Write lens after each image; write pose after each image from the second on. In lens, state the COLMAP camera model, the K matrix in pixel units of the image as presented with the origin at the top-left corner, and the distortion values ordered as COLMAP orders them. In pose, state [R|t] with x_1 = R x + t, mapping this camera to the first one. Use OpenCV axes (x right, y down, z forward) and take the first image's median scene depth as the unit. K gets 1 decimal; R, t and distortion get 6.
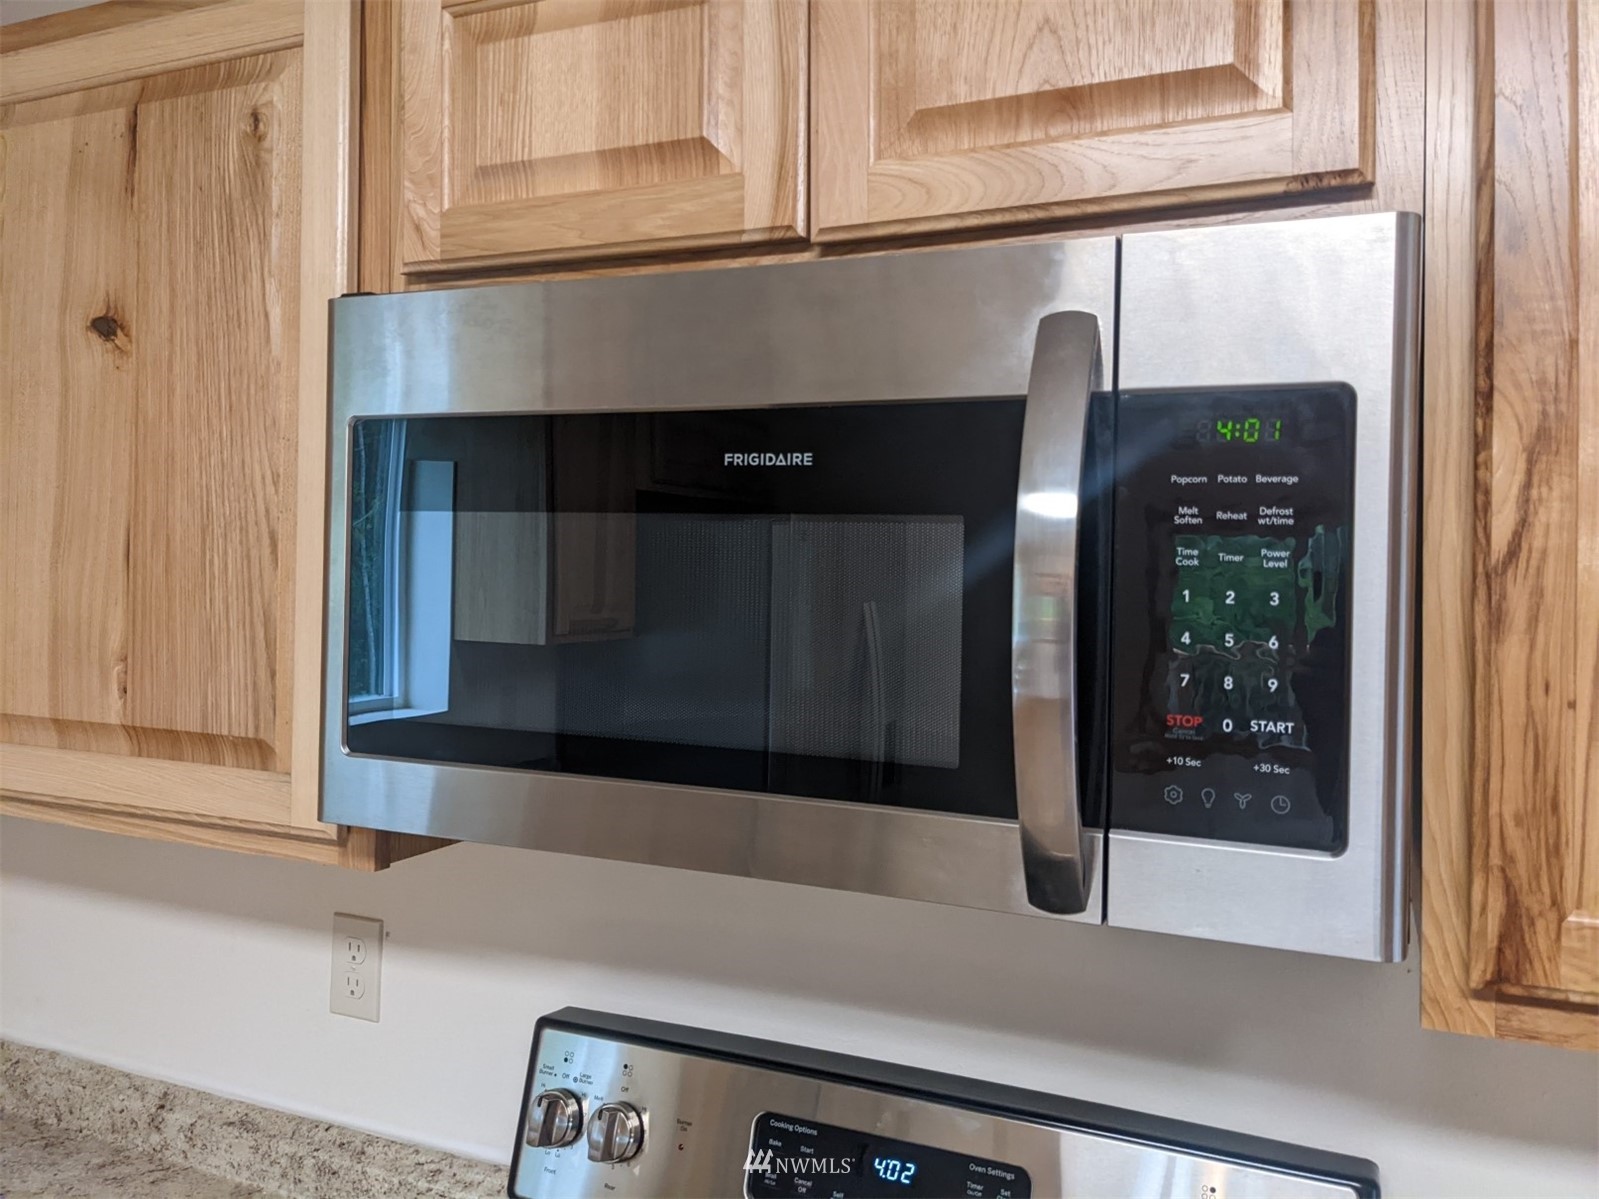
lens RADIAL K [[1249.2, 0, 814.3], [0, 1249.2, 547.7], [0, 0, 1]] dist [0.045234, -0.079867]
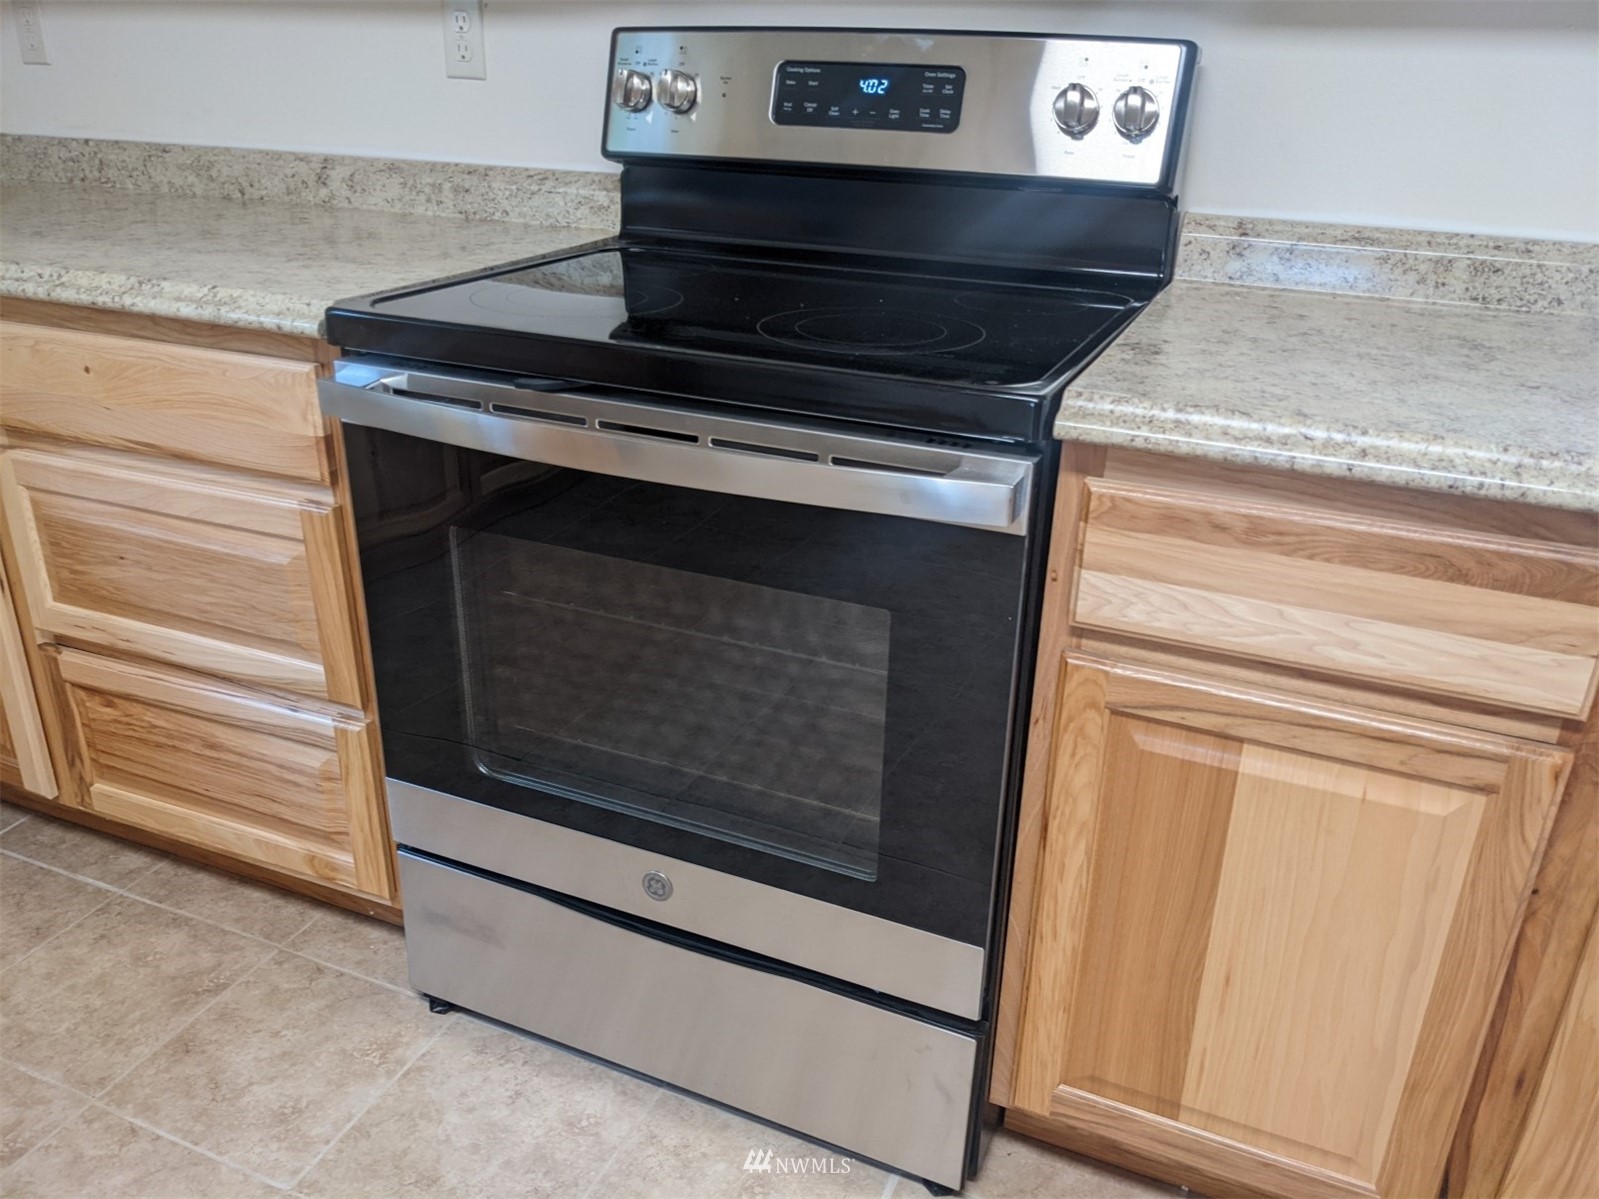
lens RADIAL K [[1249.2, 0, 815.0], [0, 1249.2, 600.2], [0, 0, 1]] dist [0.045234, -0.079867]
pose [[0.999981, 0.000288, 0.006174, -0.011706], [-0.002799, 0.911666, 0.410923, 0.402961], [-0.005511, -0.410933, 0.911649, -0.518843]]
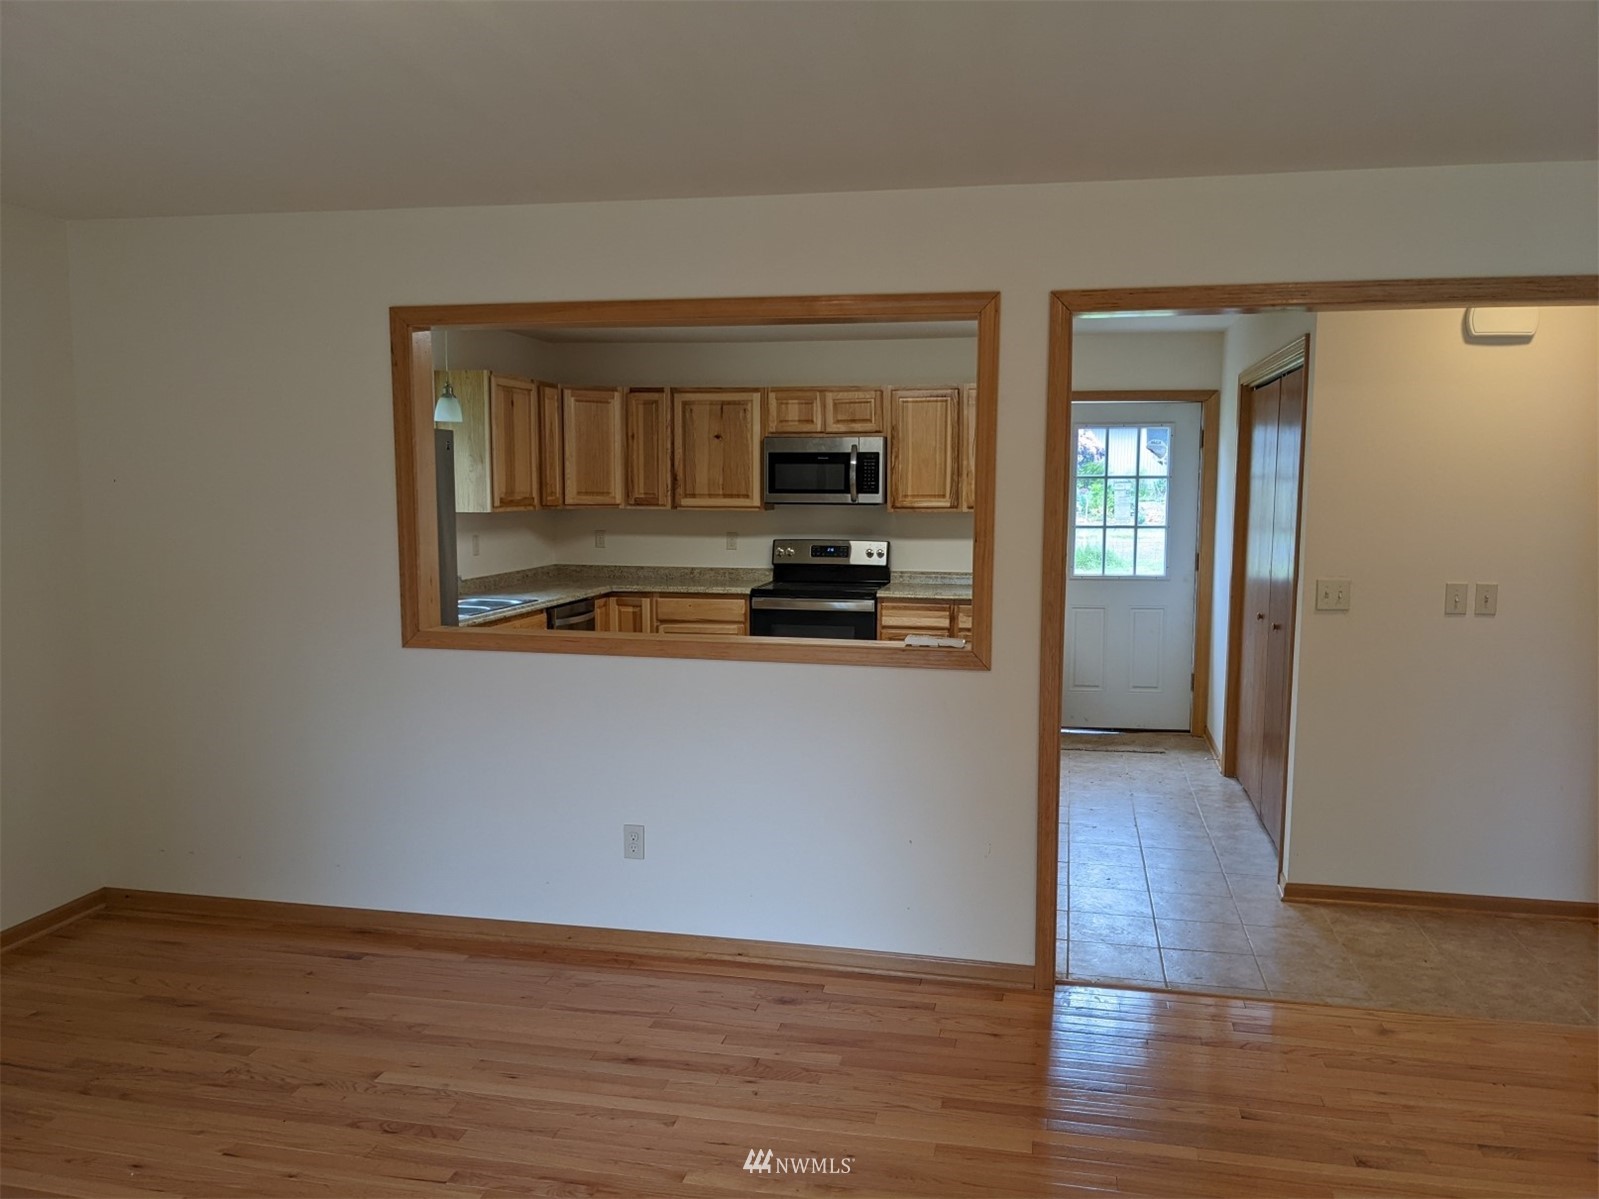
lens RADIAL K [[1249.2, 0, 808.4], [0, 1249.2, 604.6], [0, 0, 1]] dist [0.045234, -0.079867]
pose [[0.977881, -0.036417, 0.205968, -1.497116], [0.014557, 0.994188, 0.106668, 0.015471], [-0.208655, -0.101310, 0.972728, -5.813265]]
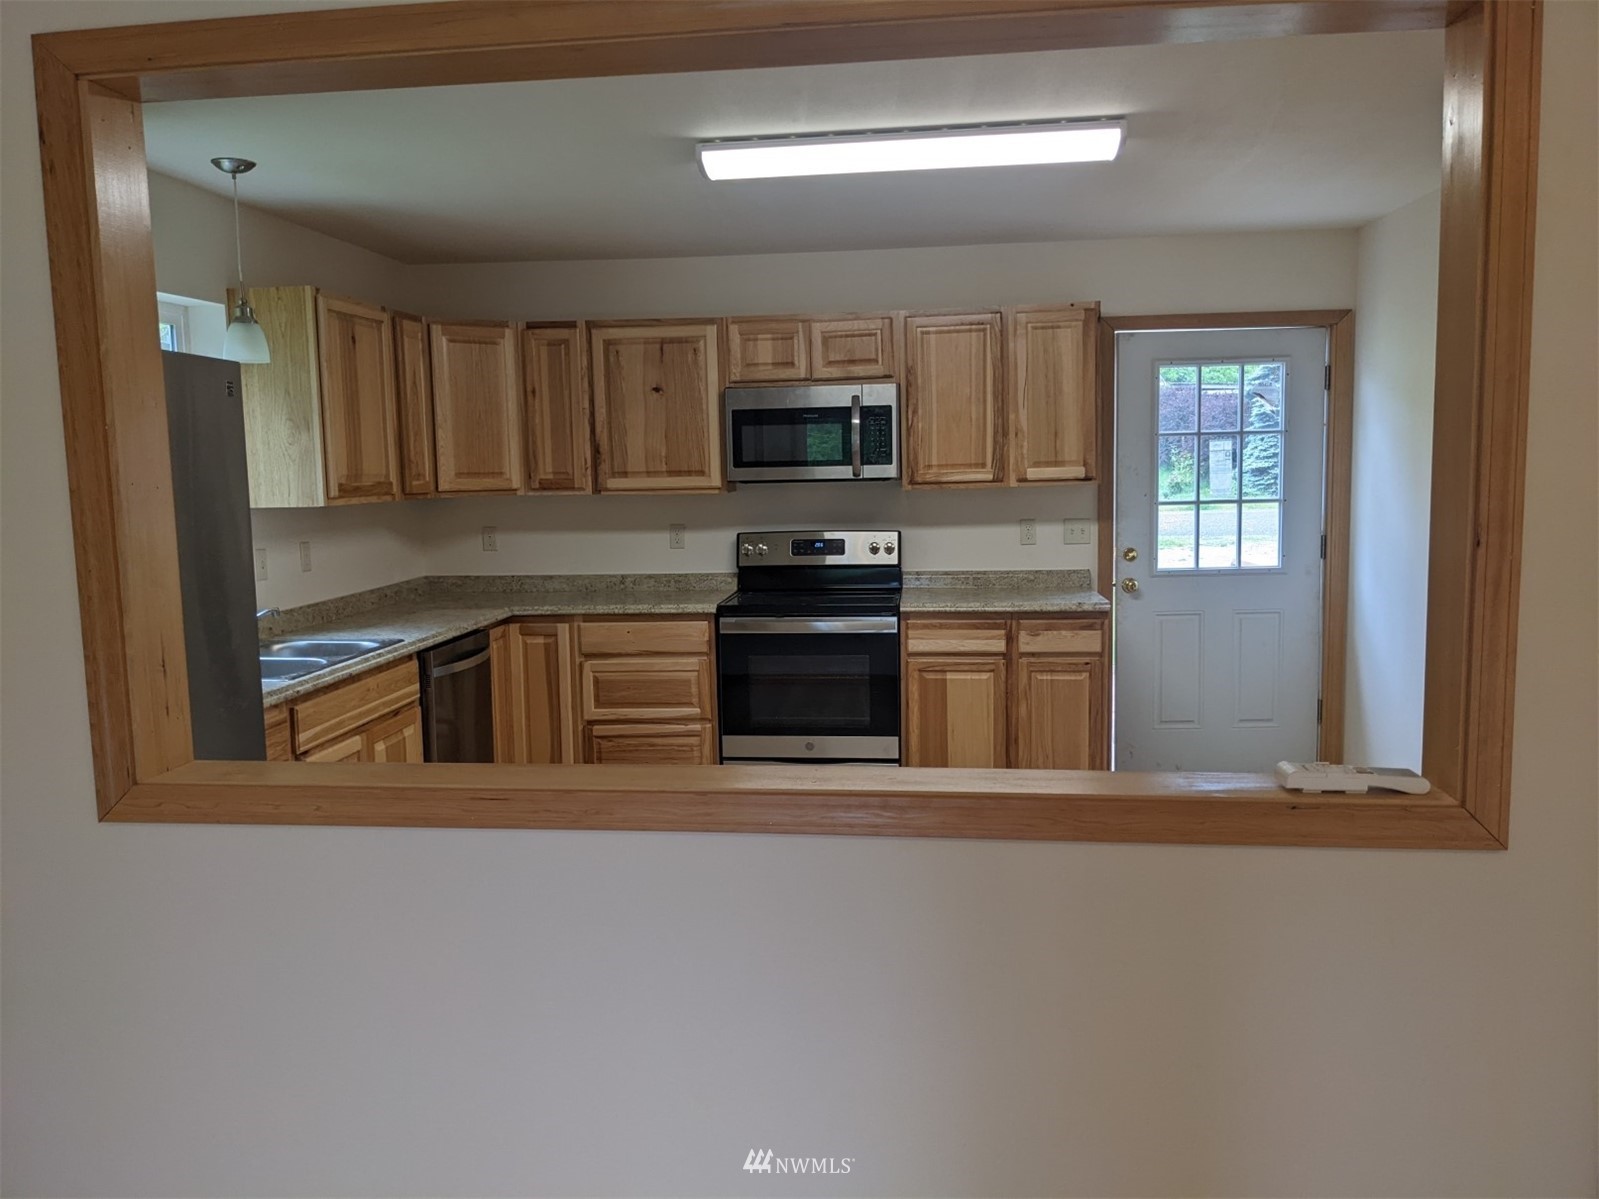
lens RADIAL K [[1249.2, 0, 790.6], [0, 1249.2, 591.1], [0, 0, 1]] dist [0.045234, -0.079867]
pose [[0.953786, -0.070023, 0.292215, -1.510093], [0.038273, 0.992858, 0.112996, 0.070786], [-0.298040, -0.096590, 0.949654, -3.775894]]
